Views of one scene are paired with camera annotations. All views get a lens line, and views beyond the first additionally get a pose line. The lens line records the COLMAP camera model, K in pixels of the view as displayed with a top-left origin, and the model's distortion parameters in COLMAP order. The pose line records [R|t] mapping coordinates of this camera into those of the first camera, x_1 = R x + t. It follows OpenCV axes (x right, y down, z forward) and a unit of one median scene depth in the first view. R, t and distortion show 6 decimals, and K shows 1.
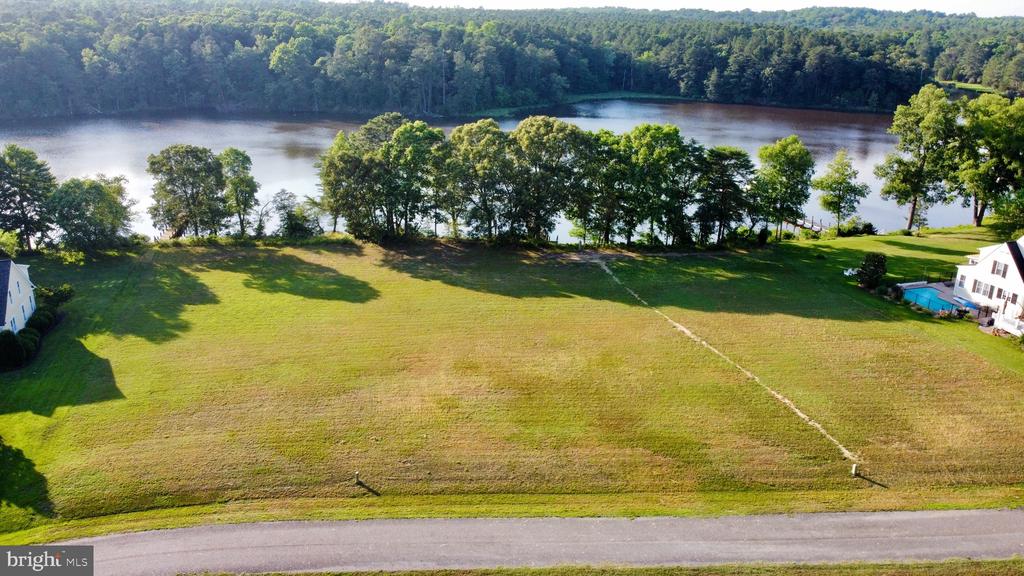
lens RADIAL K [[774.4, 0, 508.3], [0, 774.4, 280.4], [0, 0, 1]] dist [-0.000414, -0.002610]
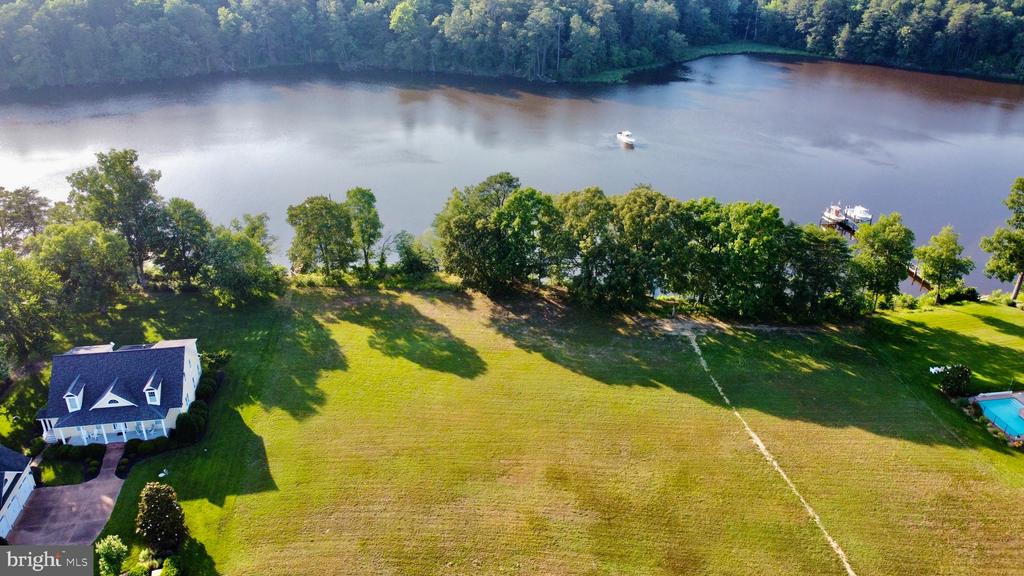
lens RADIAL K [[774.4, 0, 508.3], [0, 774.4, 280.4], [0, 0, 1]] dist [-0.000414, -0.002610]
pose [[0.989481, 0.059414, -0.131900, 0.005479], [-0.042888, 0.991258, 0.124770, -0.208101], [0.138160, -0.117801, 0.983379, -0.071086]]
